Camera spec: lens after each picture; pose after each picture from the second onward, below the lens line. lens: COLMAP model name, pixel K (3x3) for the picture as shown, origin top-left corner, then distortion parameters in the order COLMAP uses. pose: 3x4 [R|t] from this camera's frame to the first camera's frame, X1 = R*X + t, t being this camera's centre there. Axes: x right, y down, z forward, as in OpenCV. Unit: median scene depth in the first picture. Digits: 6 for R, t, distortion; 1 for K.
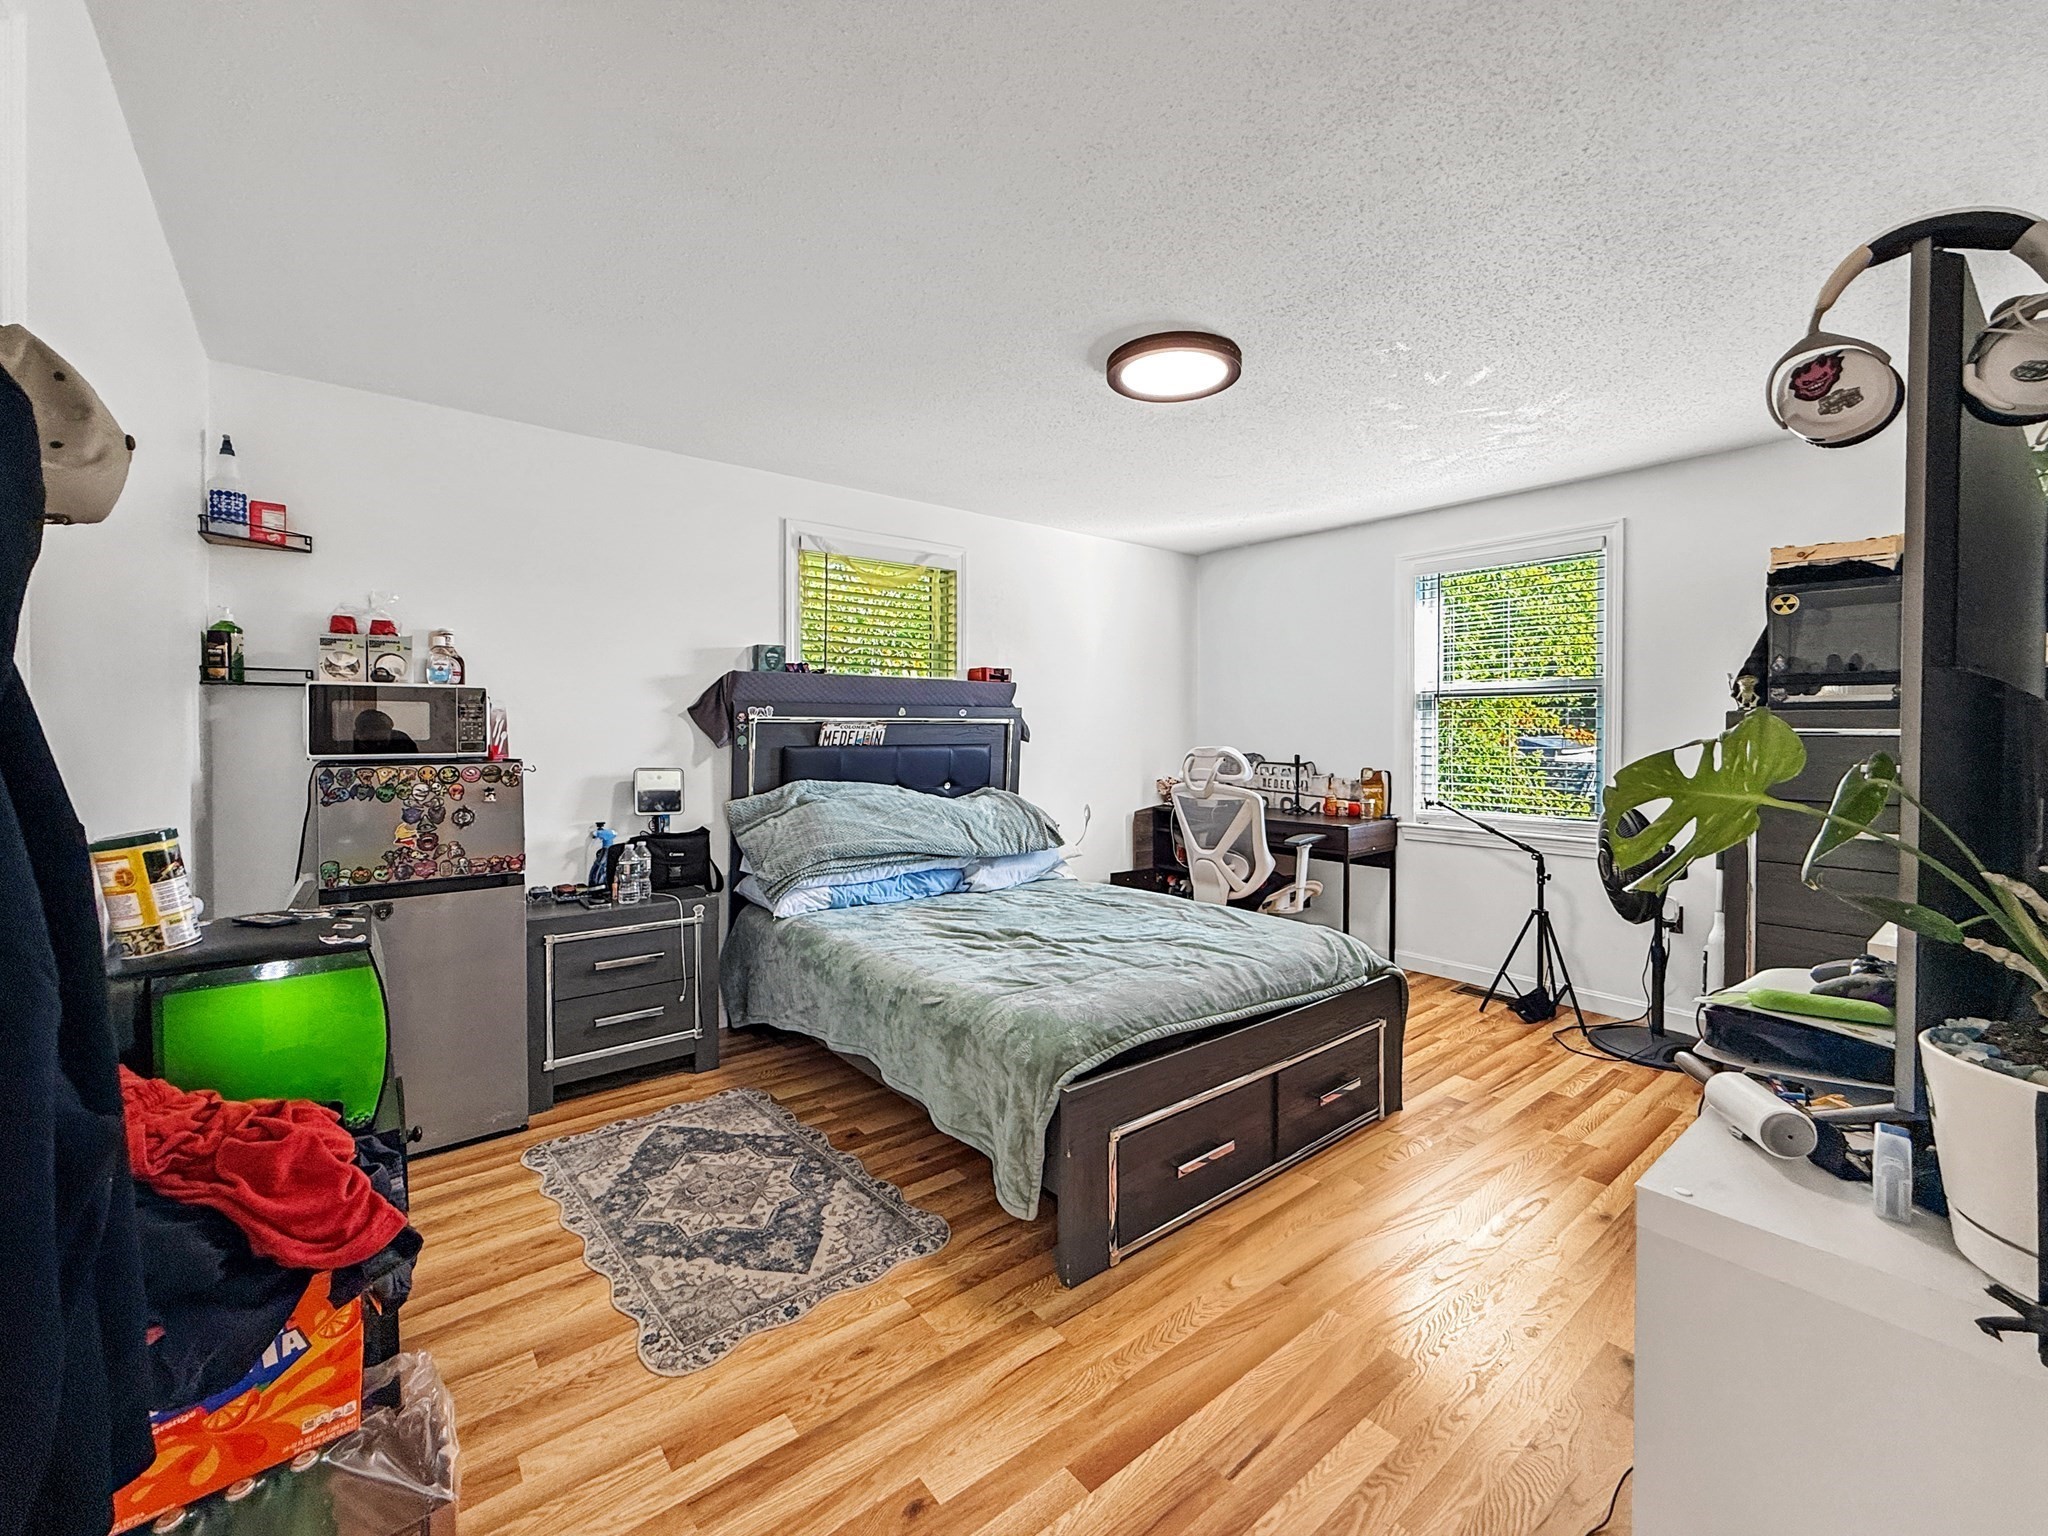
lens RADIAL K [[846.6, 0, 1026.6], [0, 846.6, 732.9], [0, 0, 1]] dist [0.000640, 0.000024]
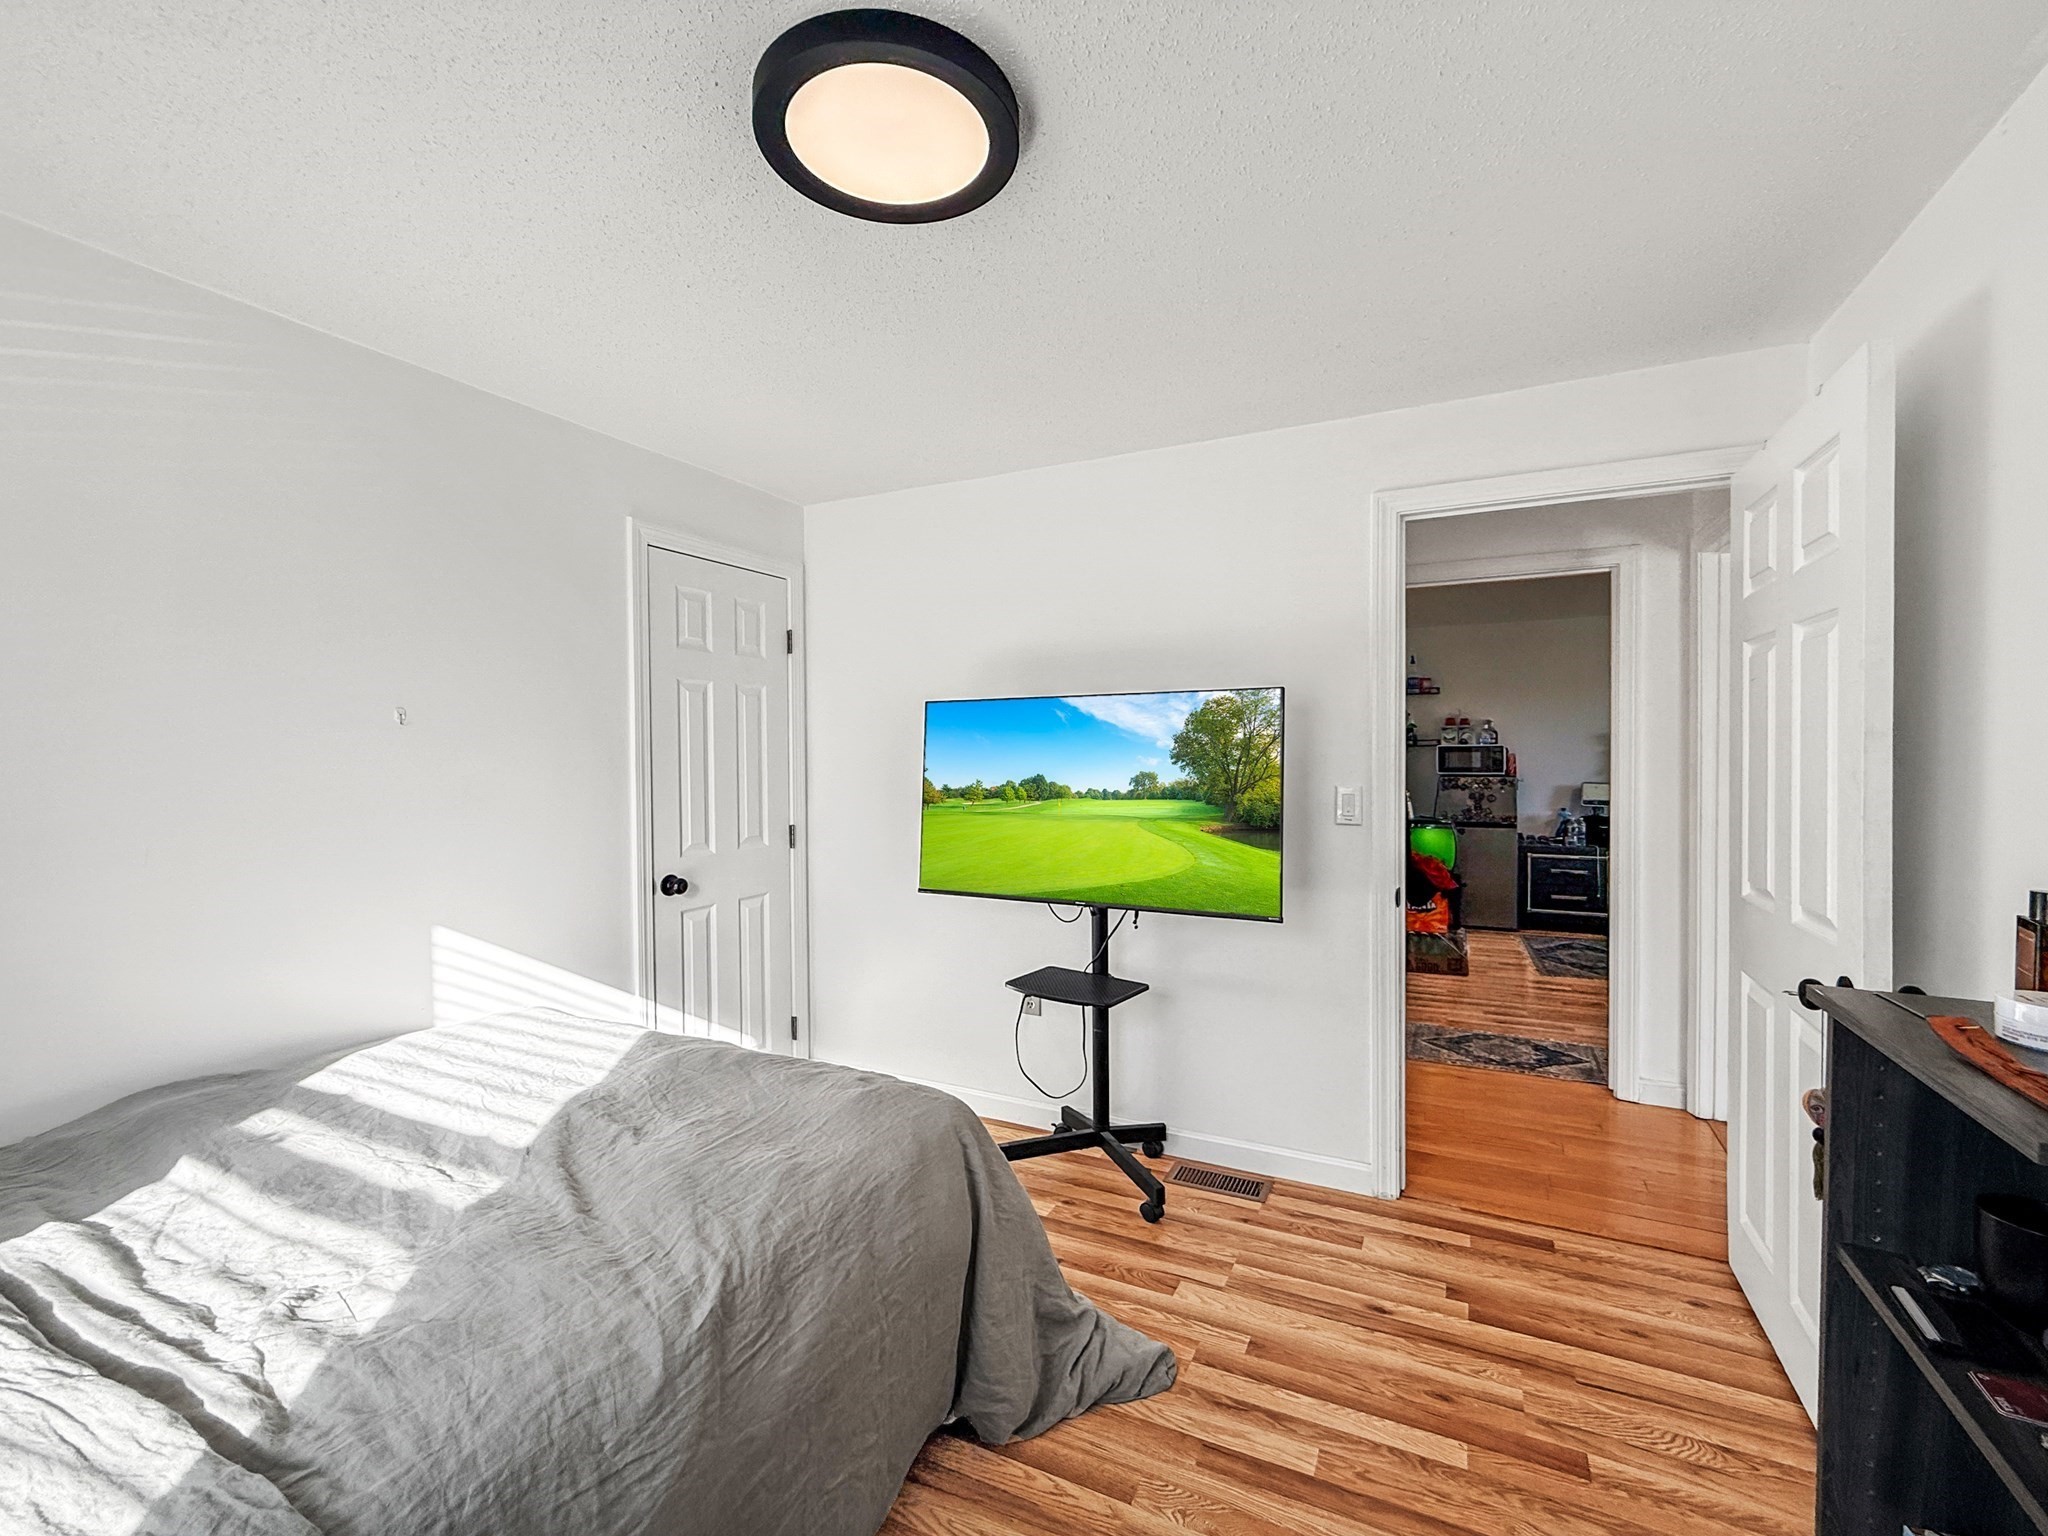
lens RADIAL K [[831.2, 0, 1024.0], [0, 831.2, 768.0], [0, 0, 1]] dist [0.000629, -0.000054]
pose [[0.390033, -0.004275, -0.920791, 0.997304], [-0.002207, 0.999982, -0.005577, 0.026190], [0.920798, 0.004208, 0.390016, -1.156654]]
